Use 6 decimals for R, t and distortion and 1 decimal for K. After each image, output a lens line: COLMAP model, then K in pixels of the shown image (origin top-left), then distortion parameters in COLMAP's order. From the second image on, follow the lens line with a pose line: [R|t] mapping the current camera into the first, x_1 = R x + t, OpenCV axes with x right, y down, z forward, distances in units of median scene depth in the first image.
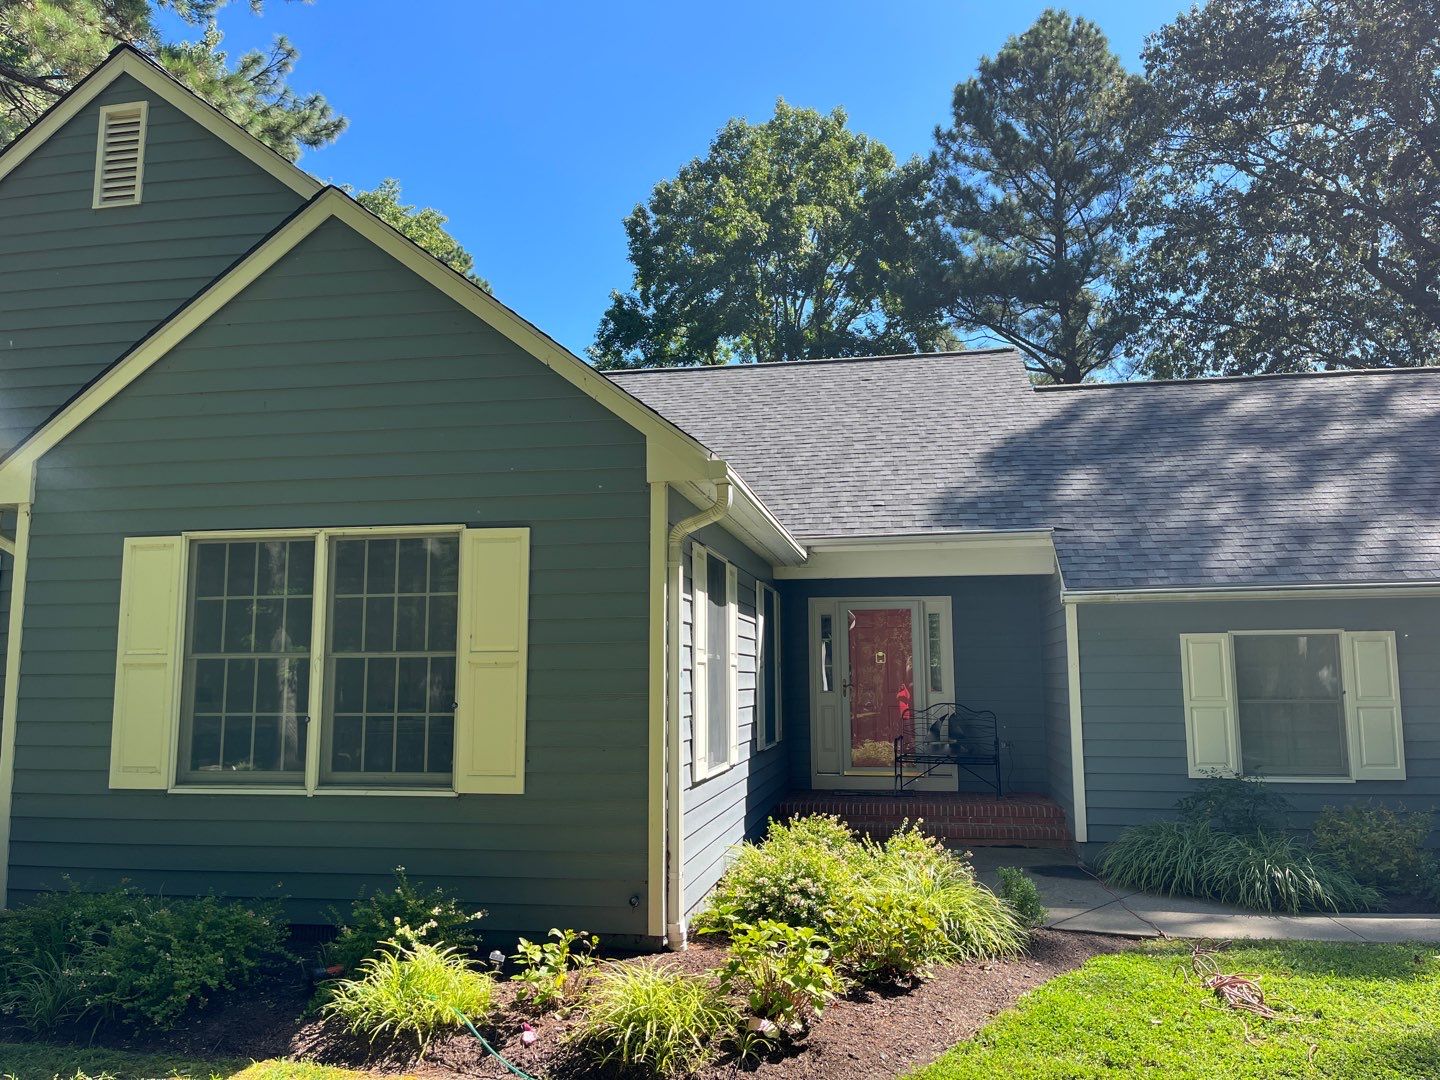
lens RADIAL K [[1124.1, 0, 720.0], [0, 1124.1, 540.0], [0, 0, 1]] dist [-0.005212, -0.003422]
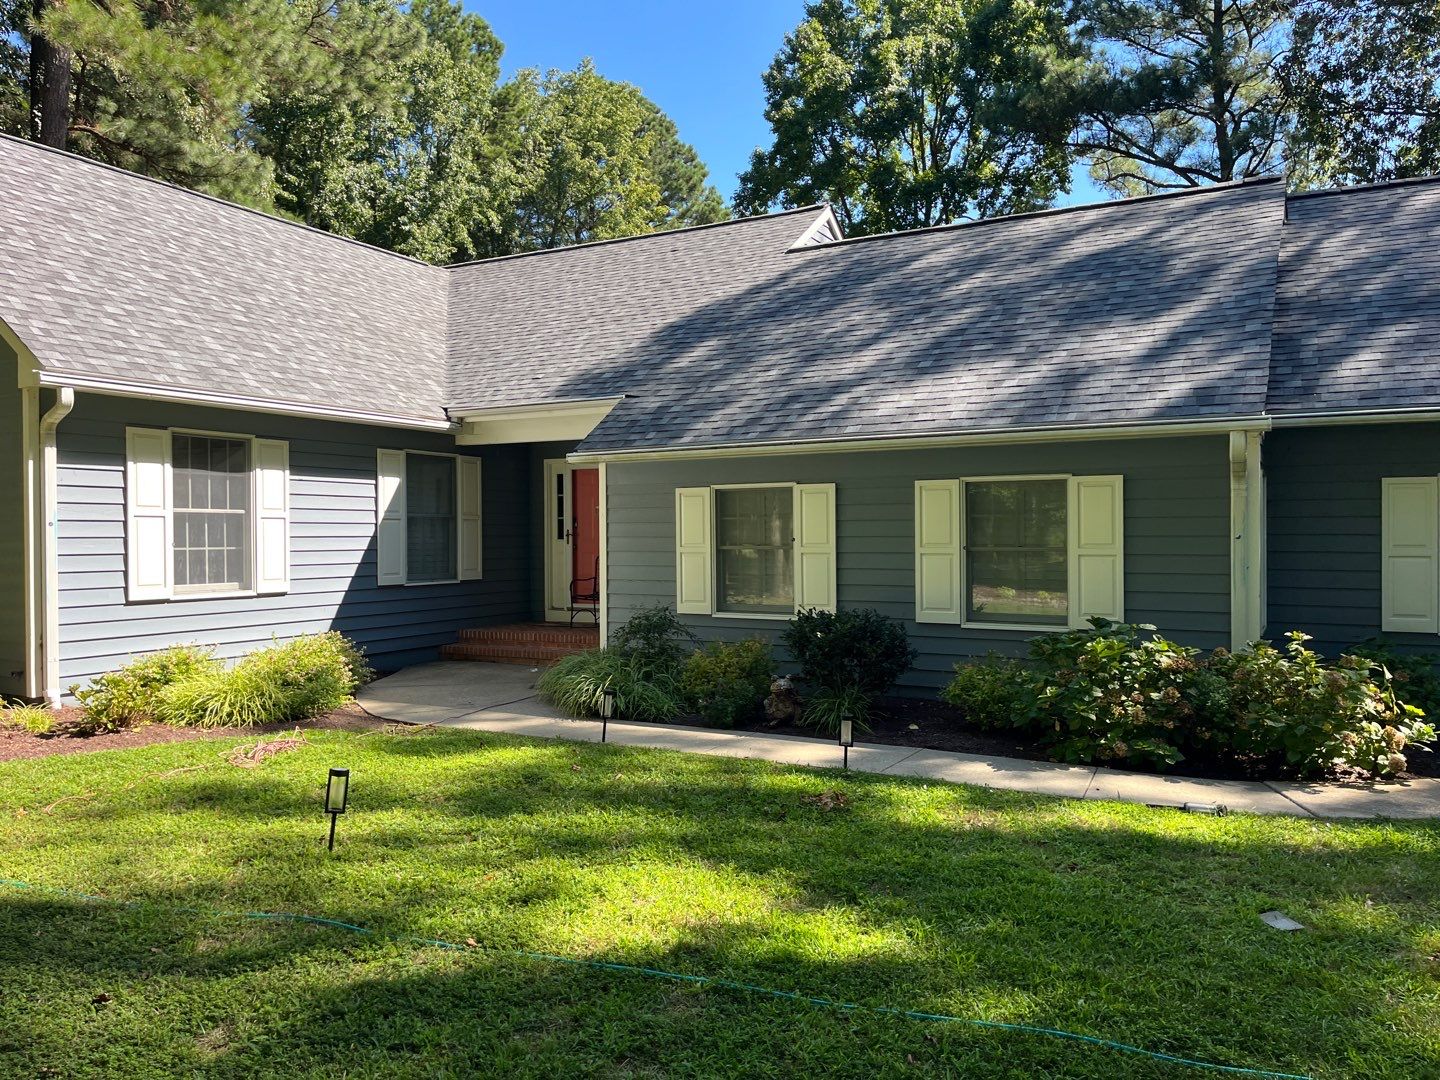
lens RADIAL K [[1124.1, 0, 720.0], [0, 1124.1, 540.0], [0, 0, 1]] dist [-0.005212, -0.003422]
pose [[0.934829, 0.000408, -0.355099, 0.618473], [0.049968, 0.989898, 0.132684, -0.009769], [0.351566, -0.141781, 0.925365, -0.035190]]
